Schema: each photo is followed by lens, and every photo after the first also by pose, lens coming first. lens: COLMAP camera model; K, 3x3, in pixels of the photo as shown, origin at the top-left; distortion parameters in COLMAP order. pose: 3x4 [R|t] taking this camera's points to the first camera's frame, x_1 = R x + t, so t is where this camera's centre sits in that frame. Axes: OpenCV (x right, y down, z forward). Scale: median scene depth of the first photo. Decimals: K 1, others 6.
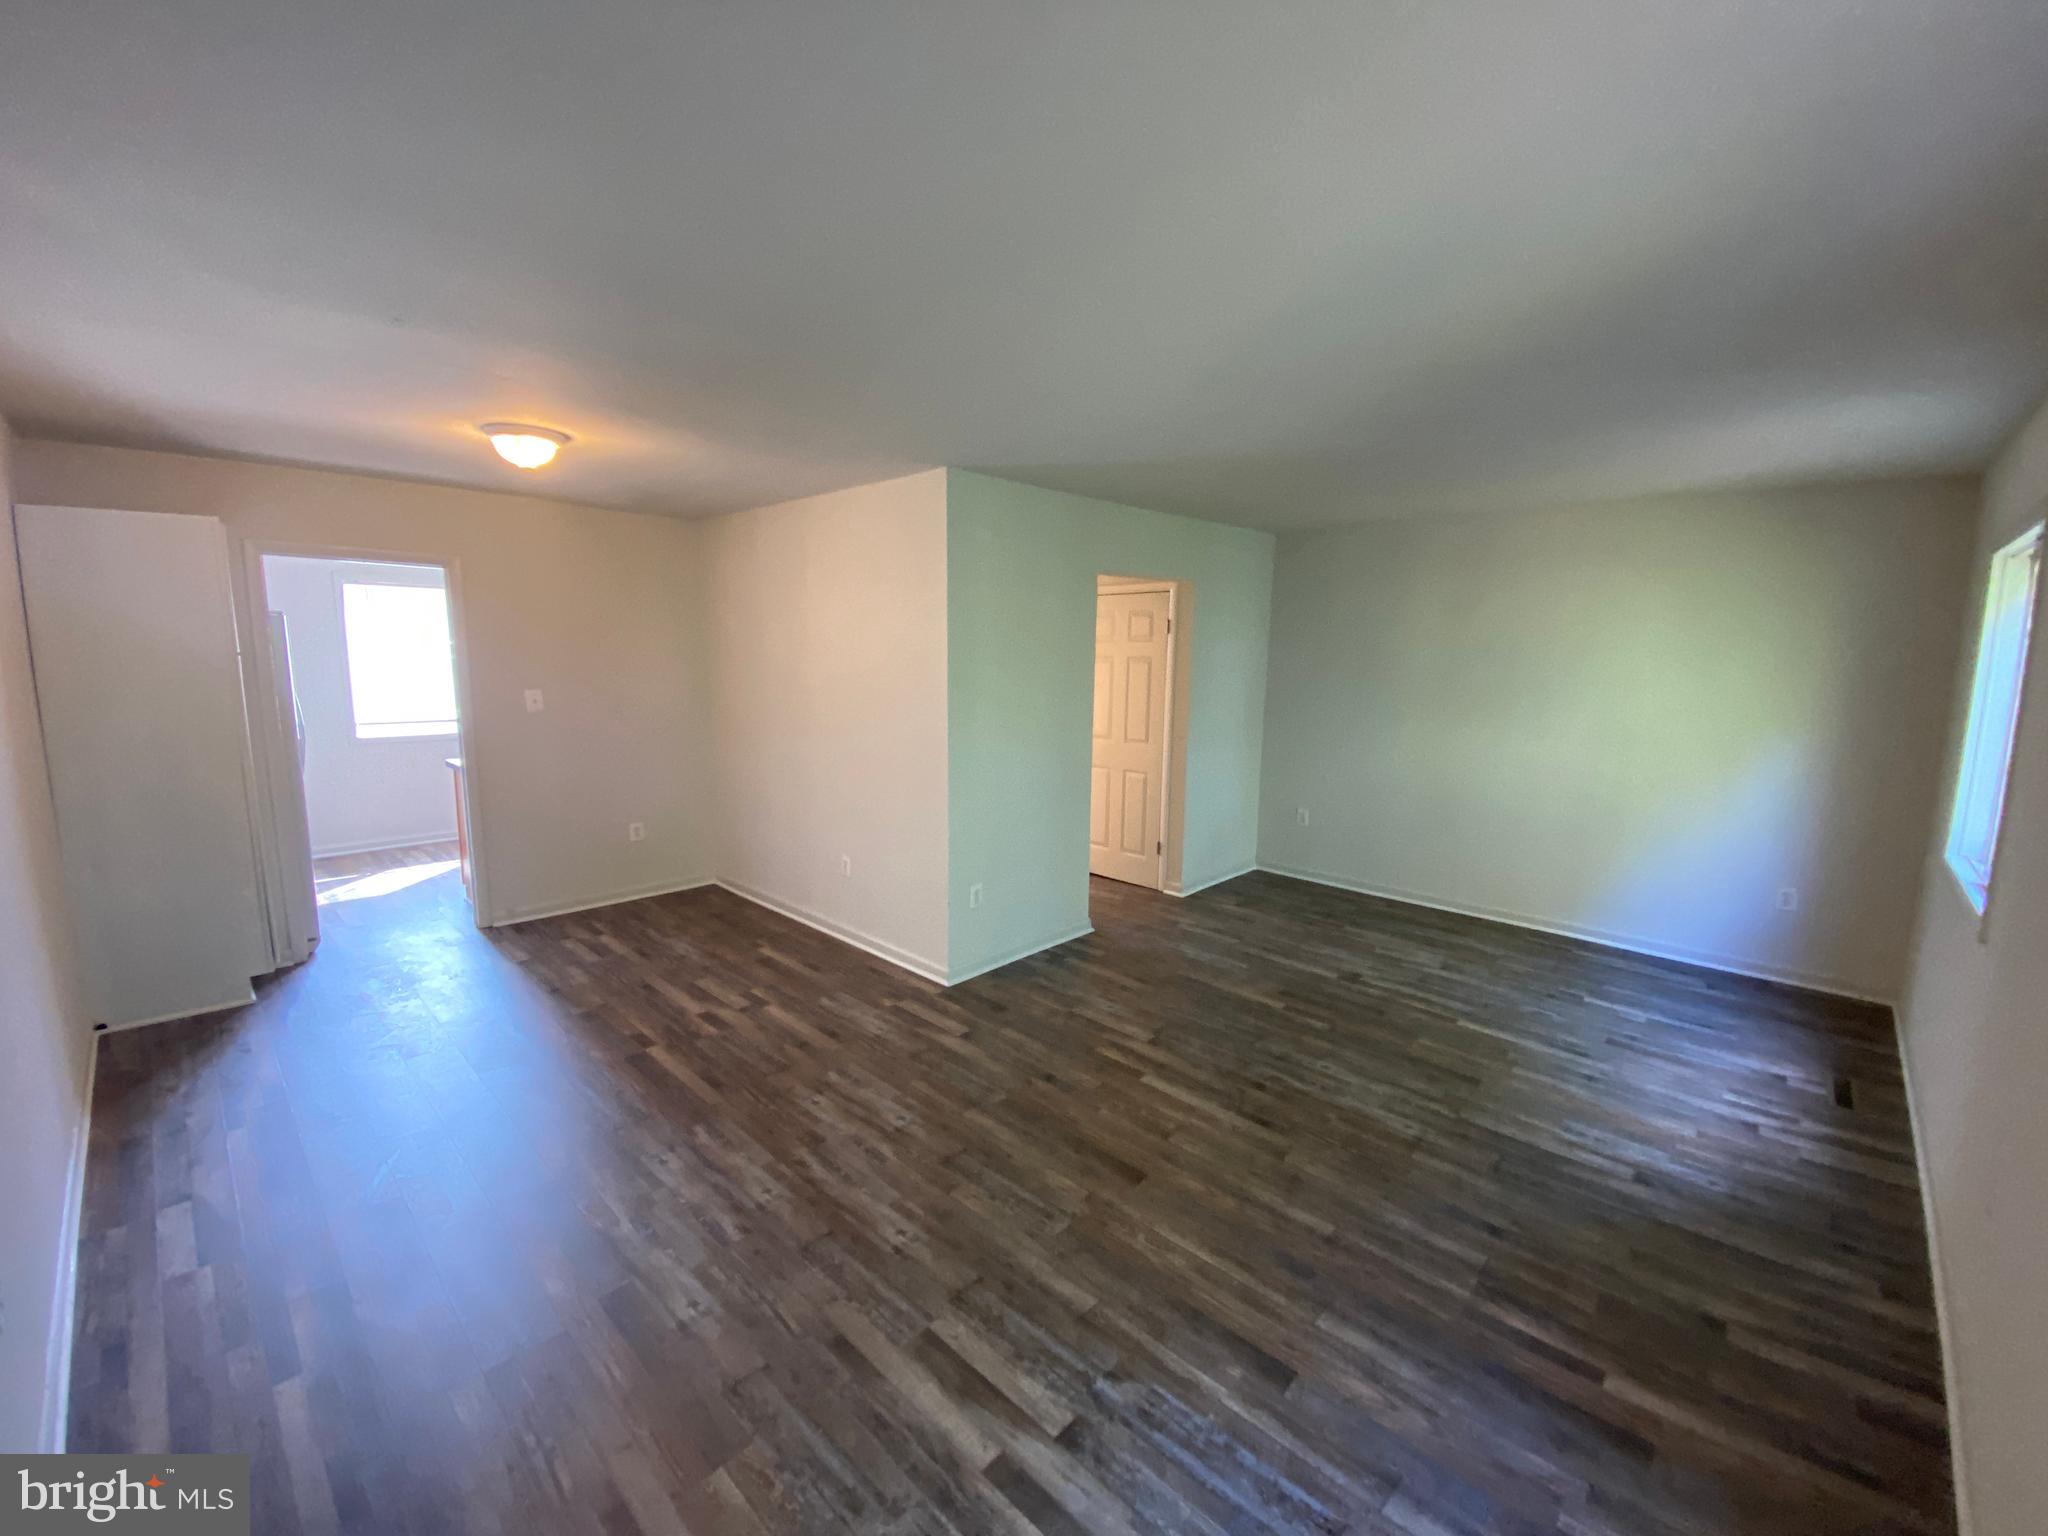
lens RADIAL K [[832.5, 0, 1019.2], [0, 832.5, 761.1], [0, 0, 1]] dist [0.023170, -0.020807]
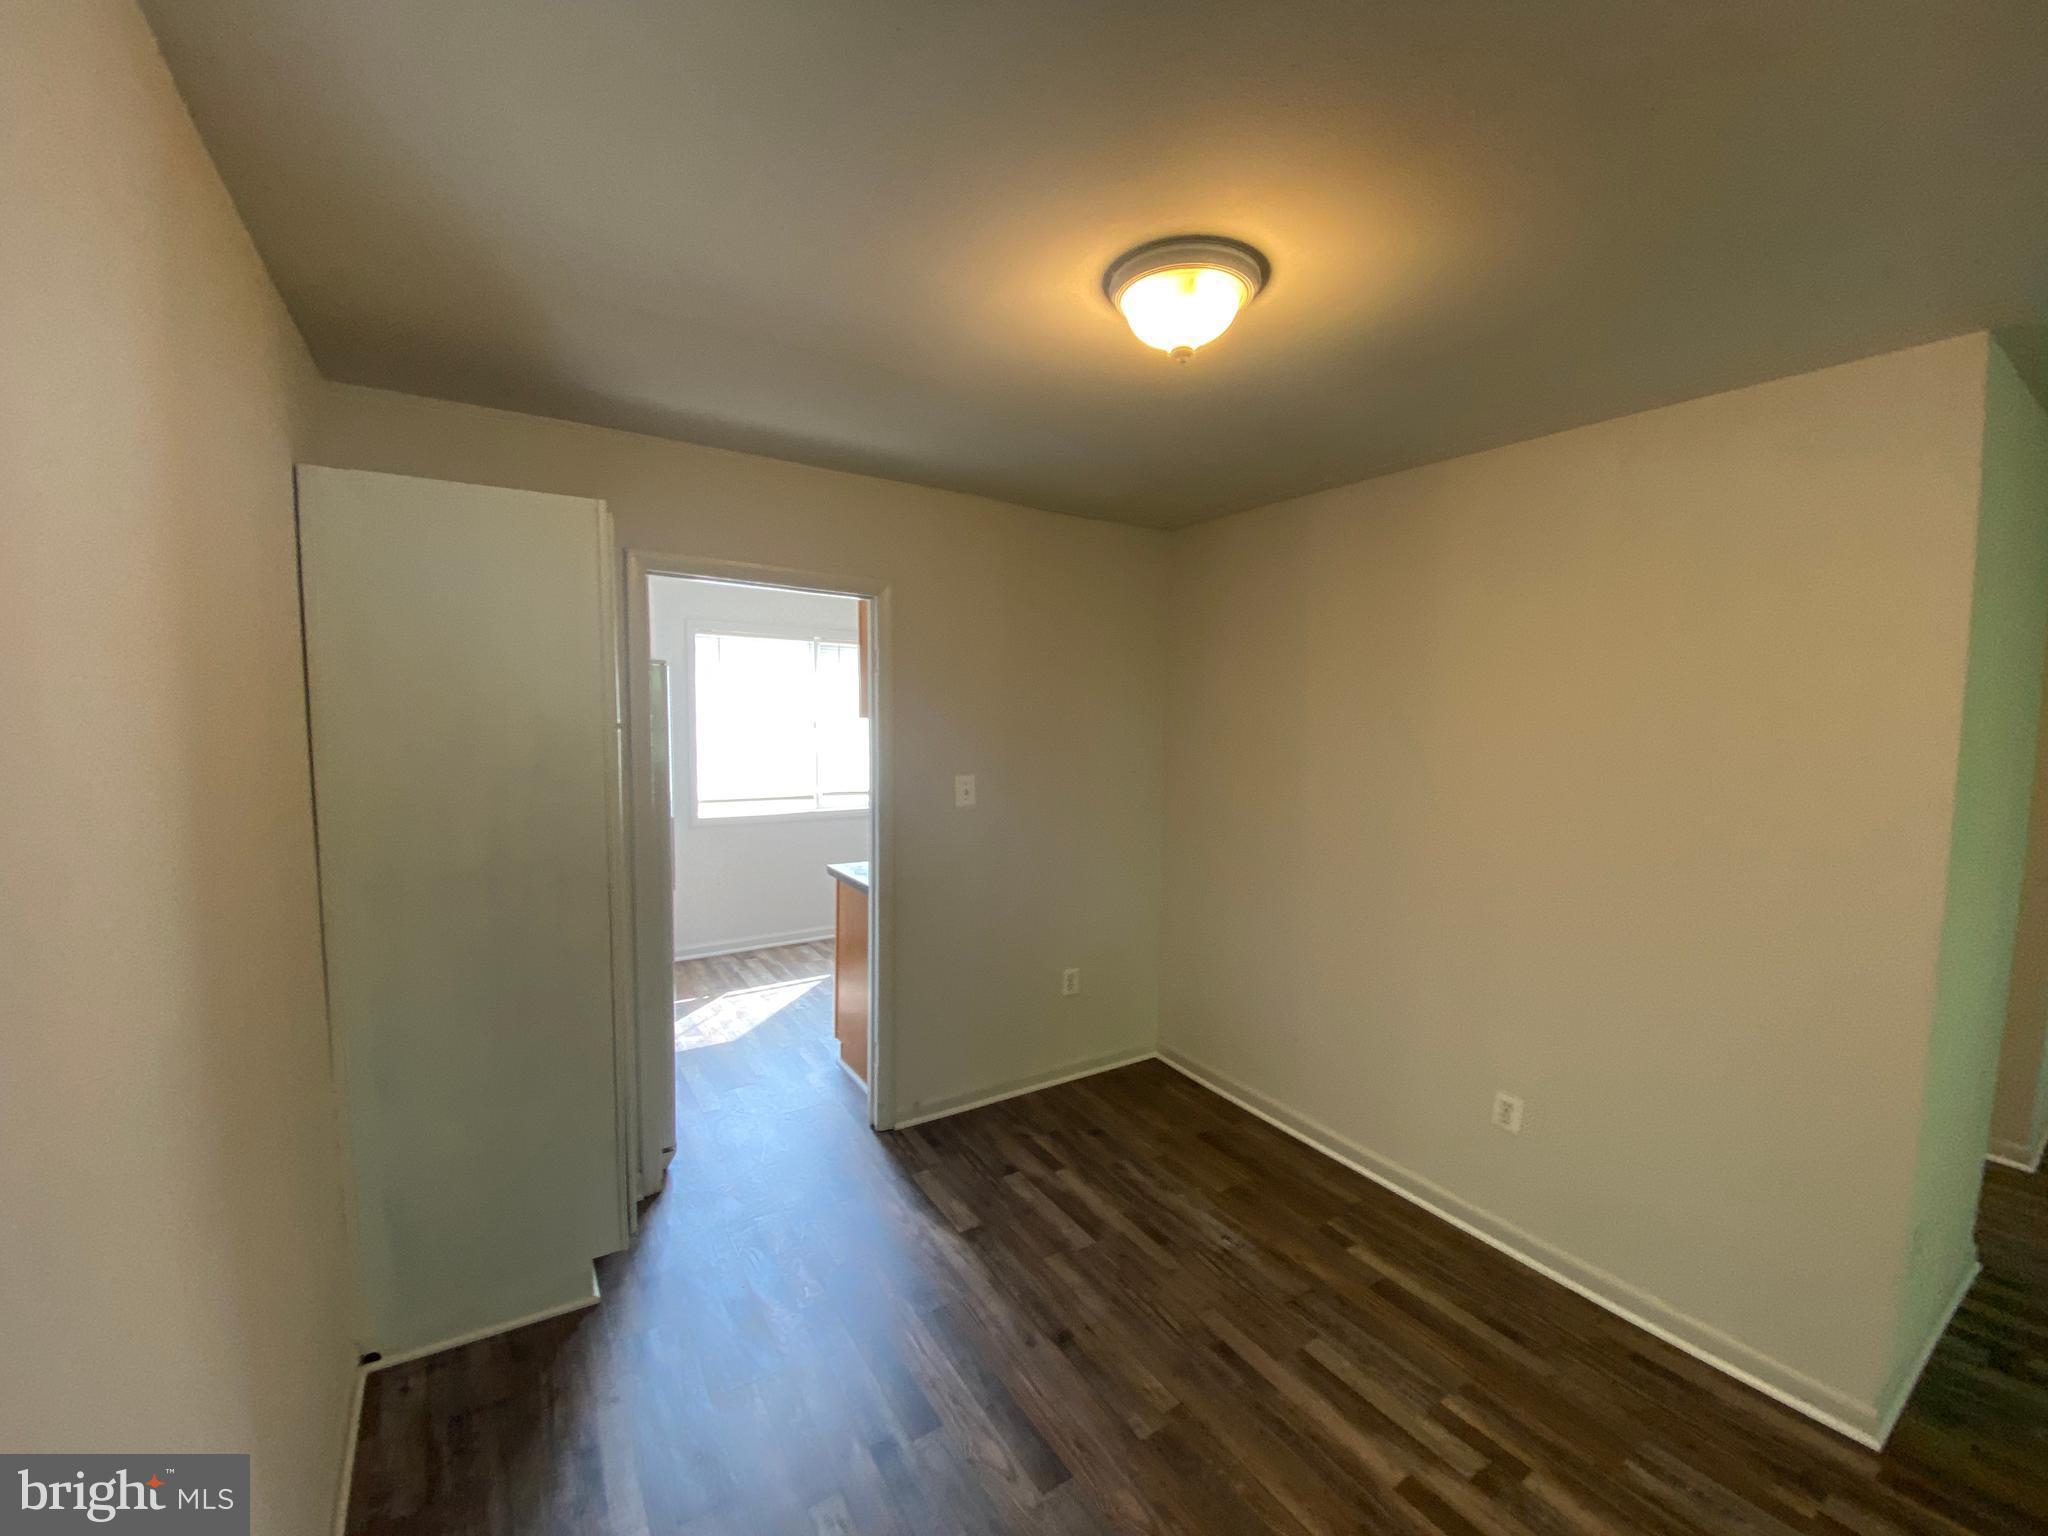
lens RADIAL K [[826.8, 0, 1029.0], [0, 826.8, 766.3], [0, 0, 1]] dist [0.029494, -0.022139]
pose [[0.975118, 0.023419, -0.220446, -0.458233], [-0.036703, 0.997736, -0.056356, -0.068466], [0.218628, 0.063044, 0.973770, 0.429871]]
